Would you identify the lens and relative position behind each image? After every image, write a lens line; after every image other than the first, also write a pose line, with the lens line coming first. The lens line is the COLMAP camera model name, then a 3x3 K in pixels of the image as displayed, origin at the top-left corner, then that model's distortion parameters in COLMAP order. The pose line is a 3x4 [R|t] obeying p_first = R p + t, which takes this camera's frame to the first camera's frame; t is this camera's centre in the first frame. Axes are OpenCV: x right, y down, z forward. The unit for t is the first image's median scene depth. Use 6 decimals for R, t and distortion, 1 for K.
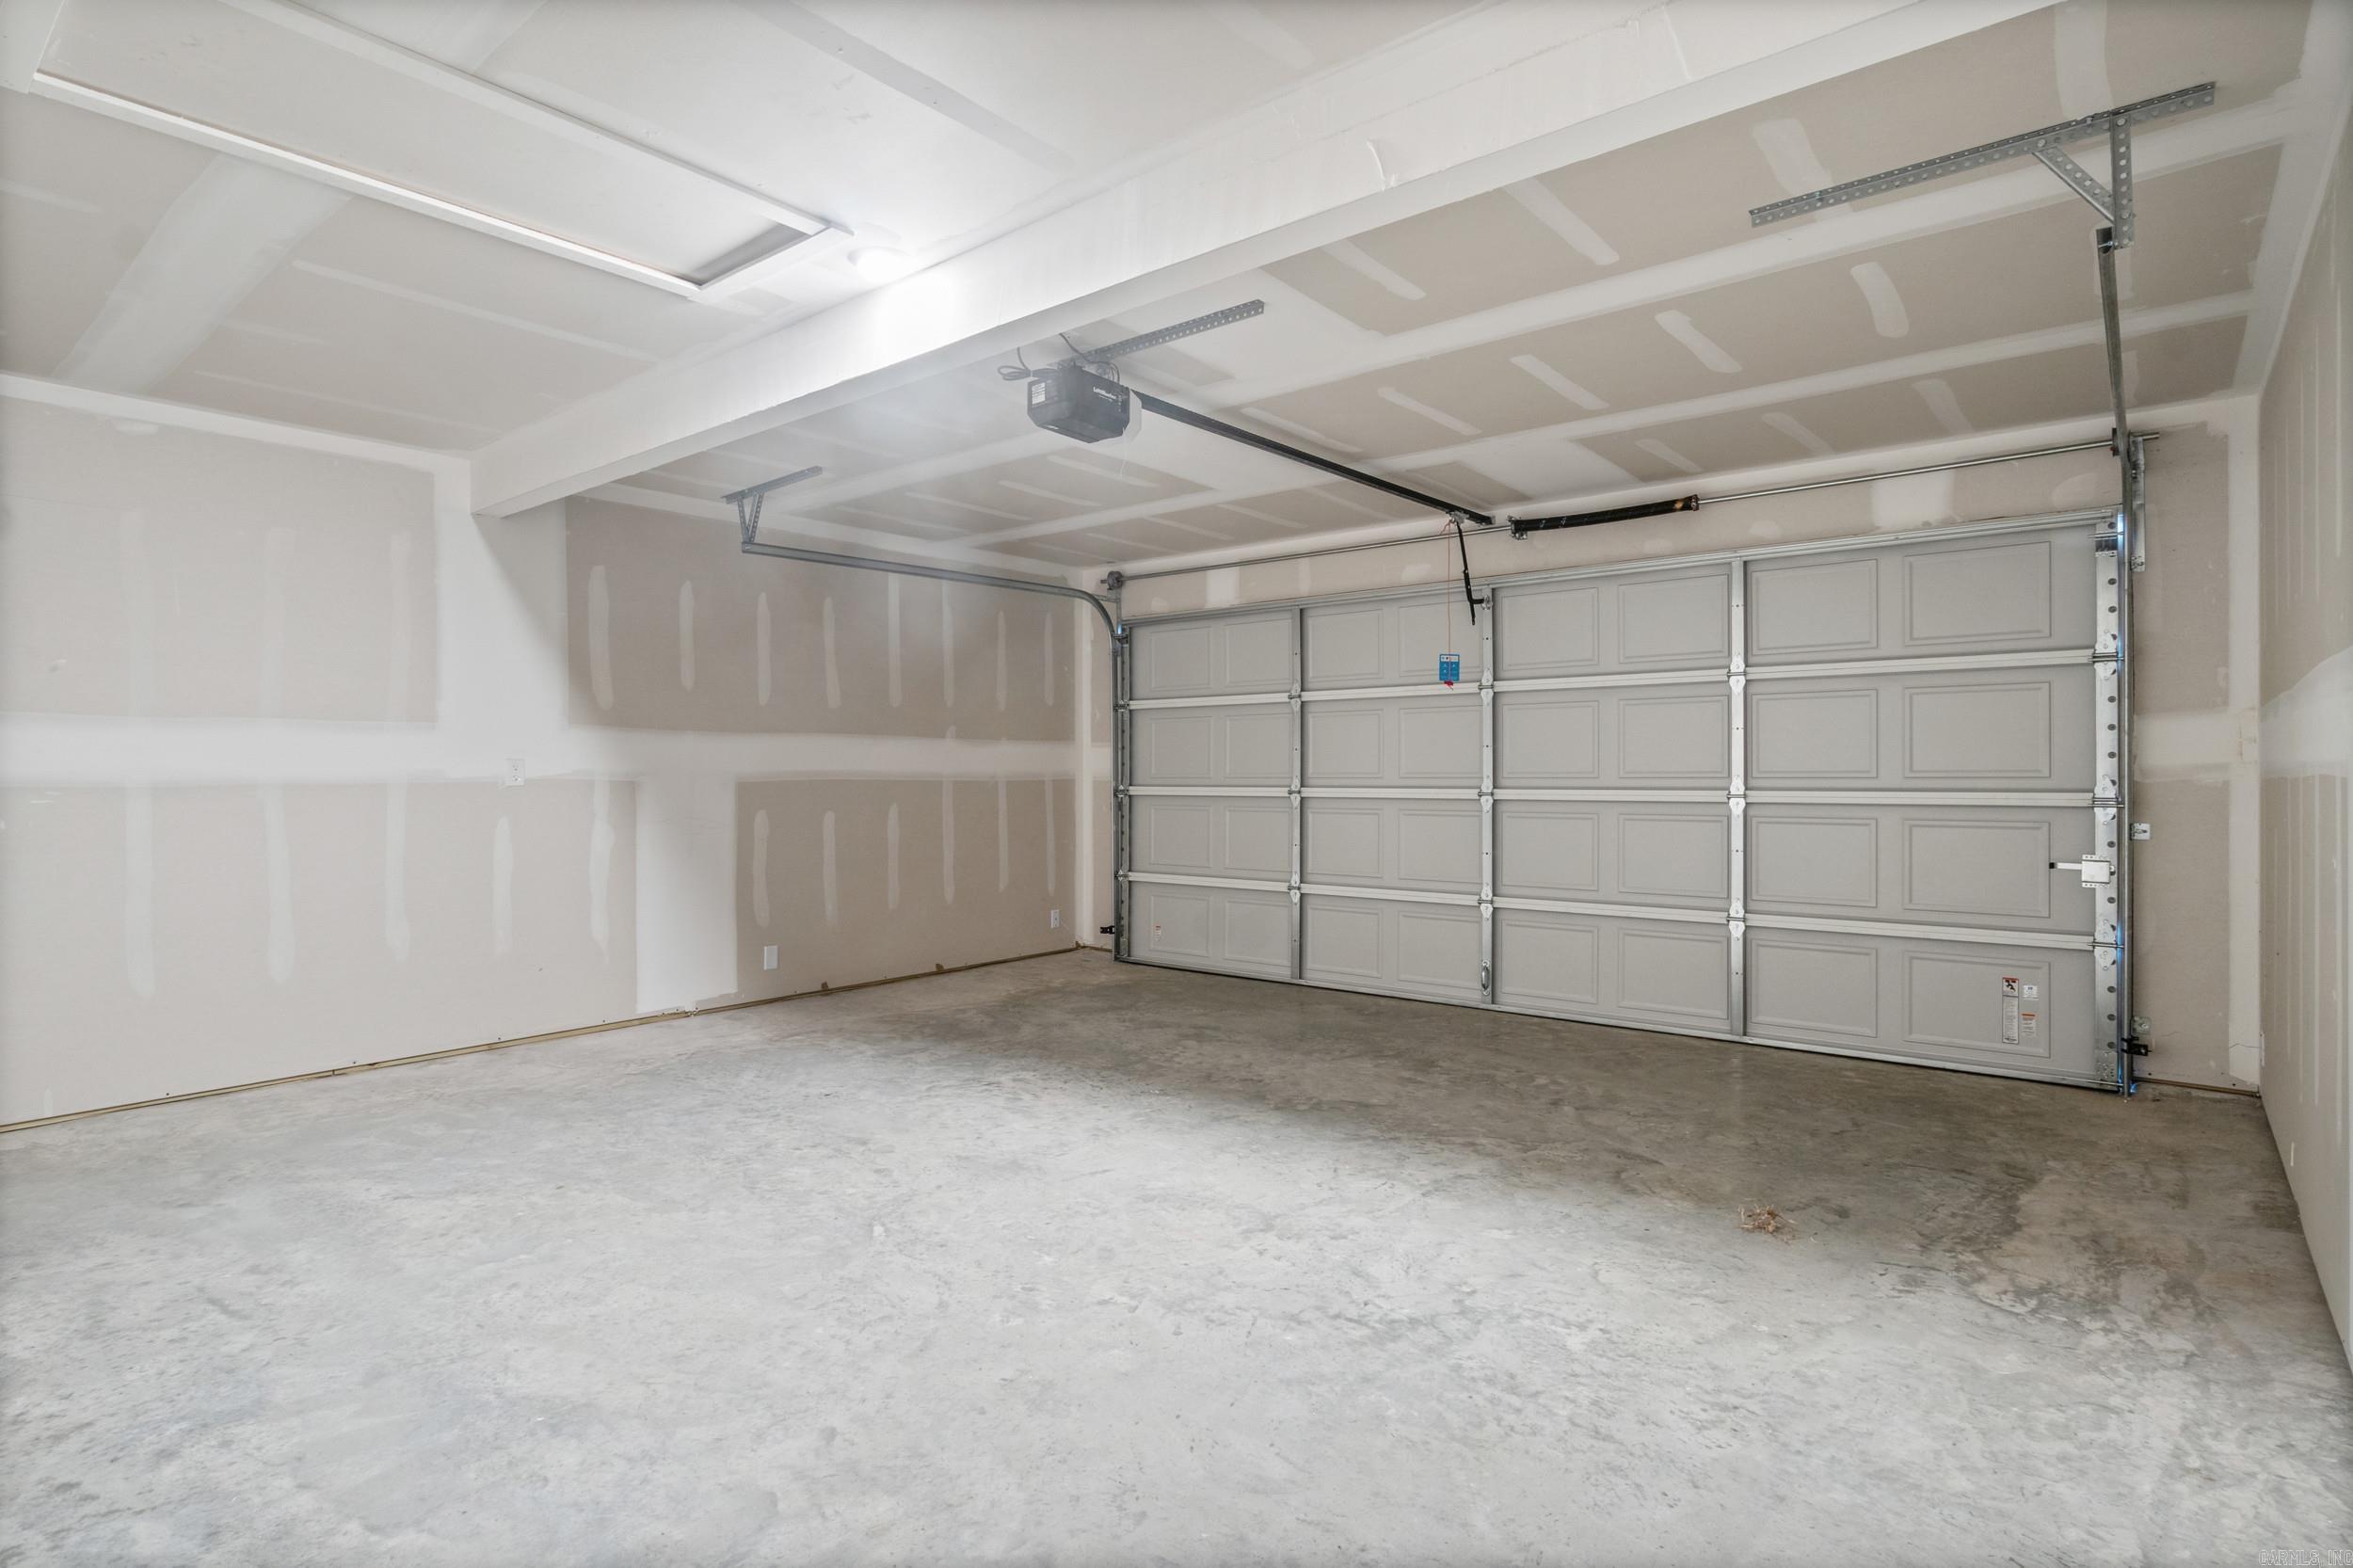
lens RADIAL K [[1202.1, 0, 1181.3], [0, 1202.1, 775.8], [0, 0, 1]] dist [-0.004218, 0.001146]
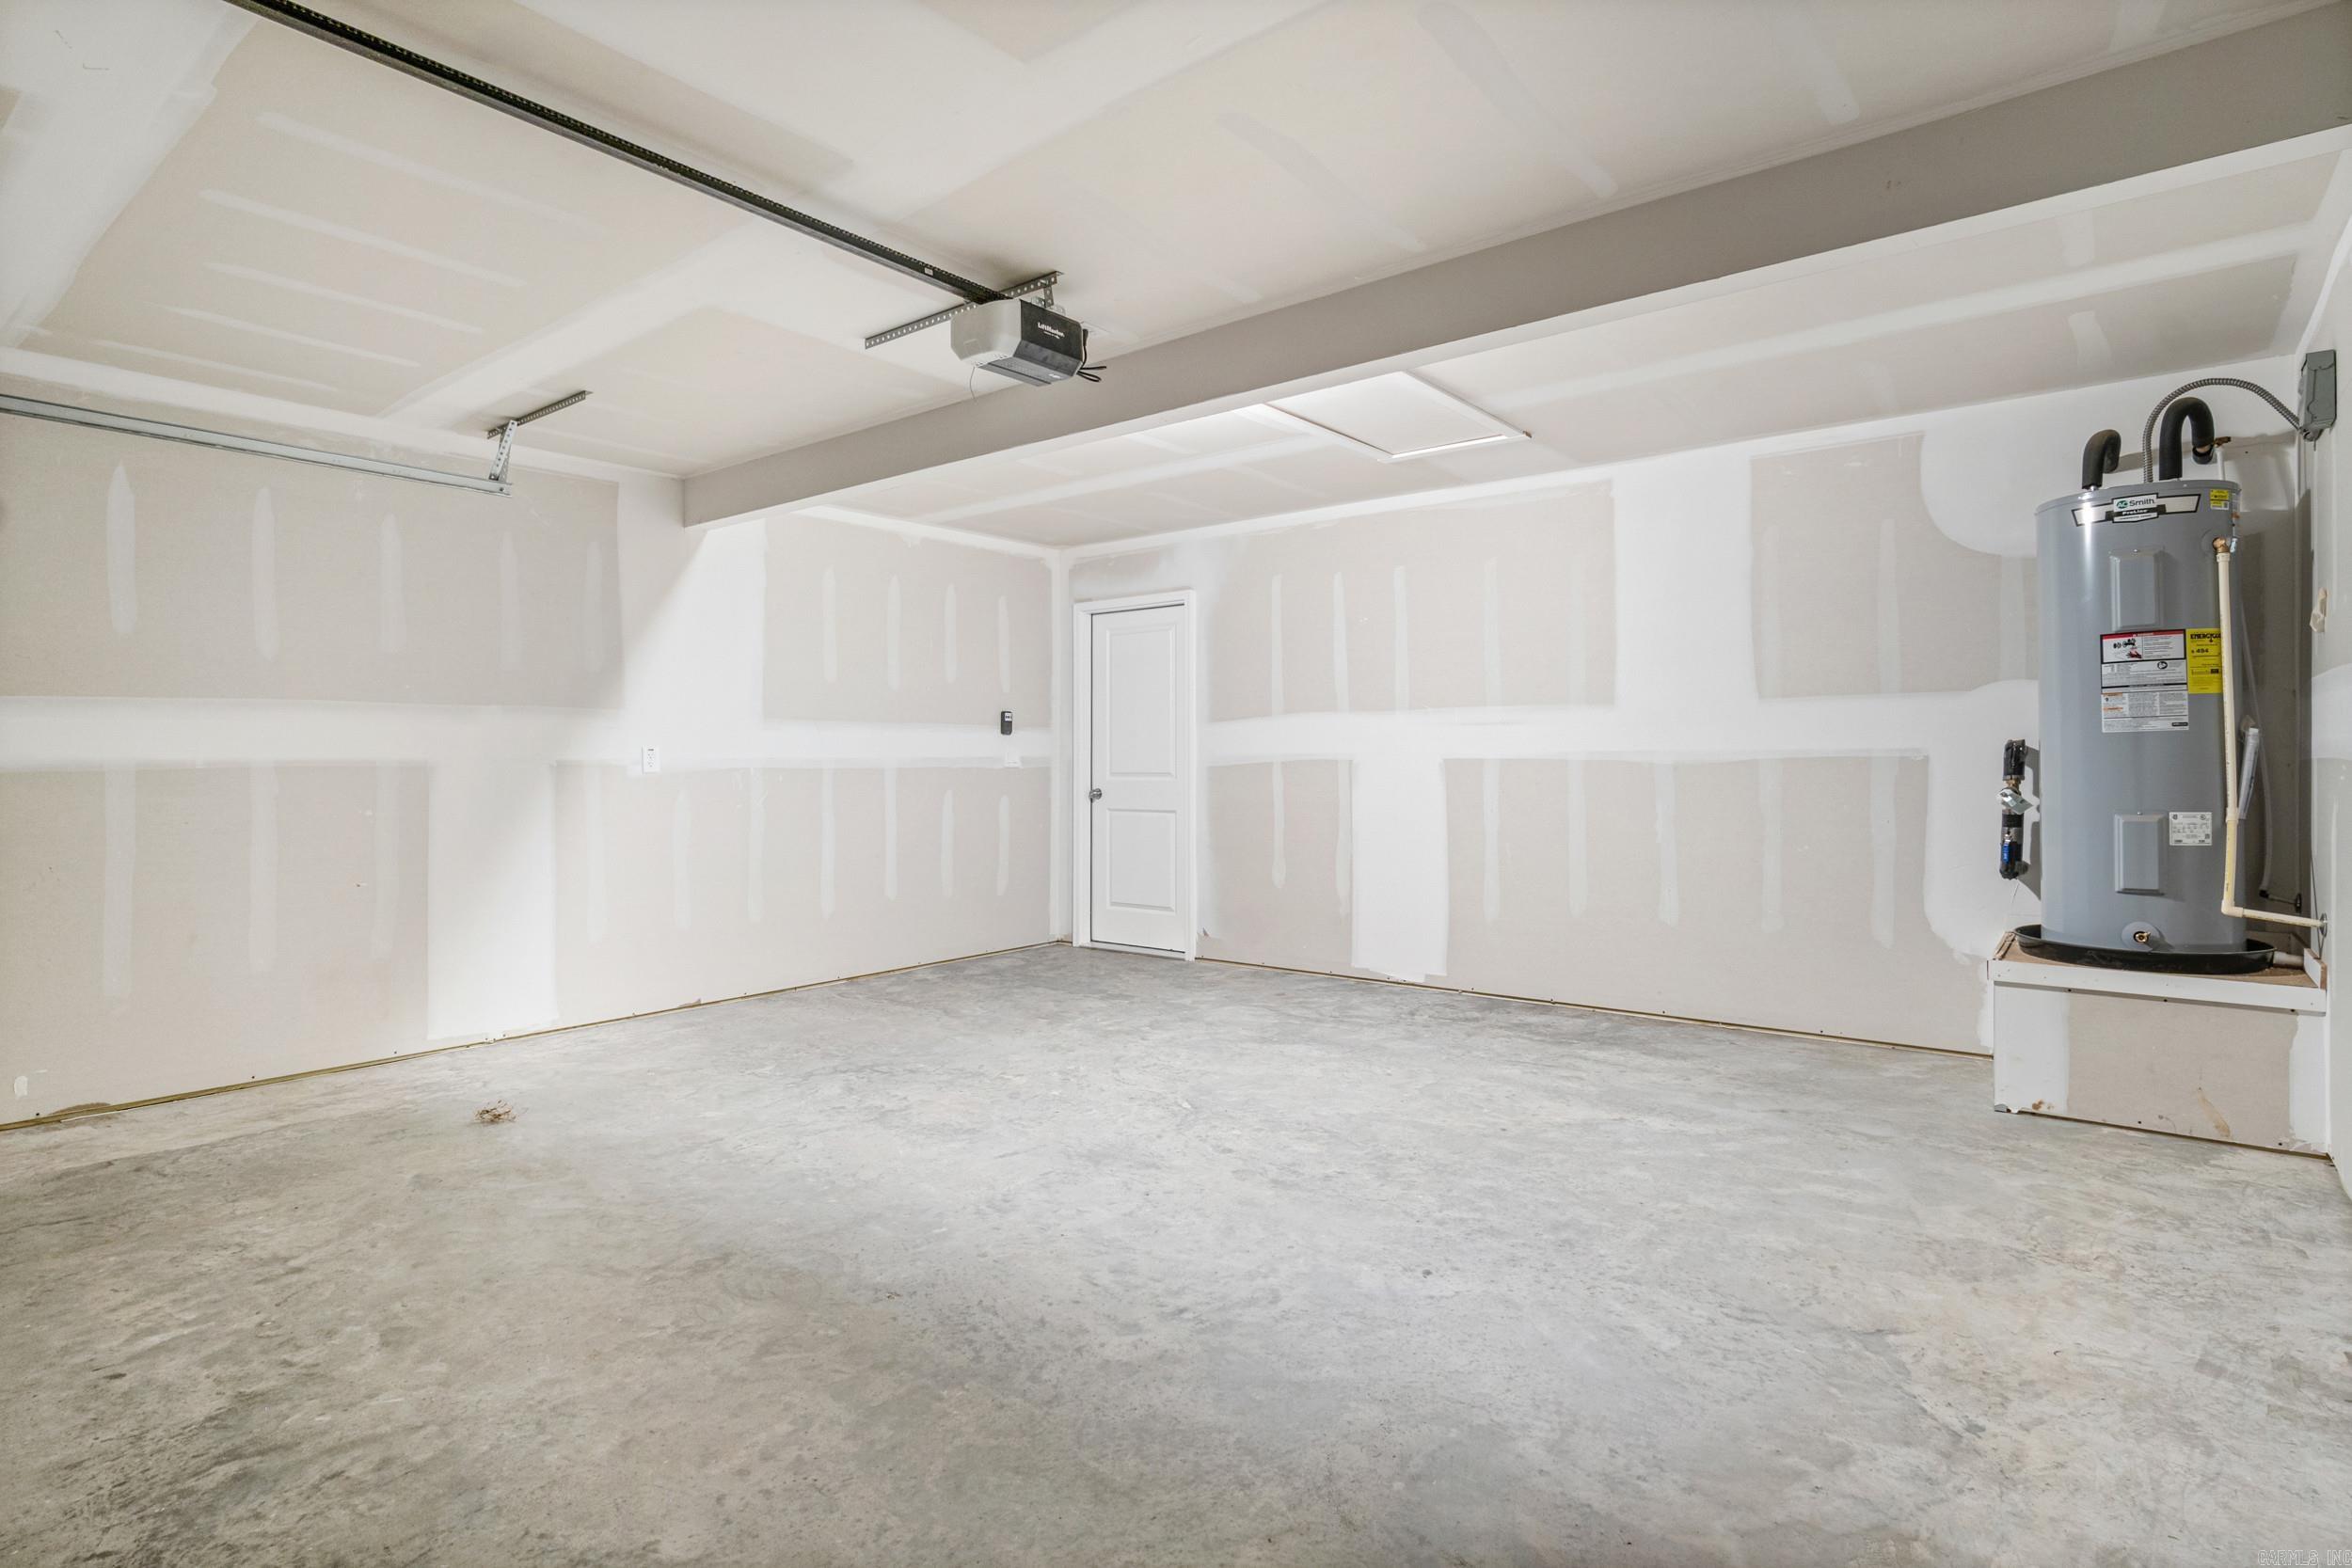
lens RADIAL K [[1201.5, 0, 1170.2], [0, 1201.5, 770.5], [0, 0, 1]] dist [-0.004218, 0.001146]
pose [[-0.999906, 0.011212, -0.007849, -0.198360], [0.011107, 0.999850, 0.013286, -0.003160], [0.007996, 0.013197, -0.999881, 1.996906]]
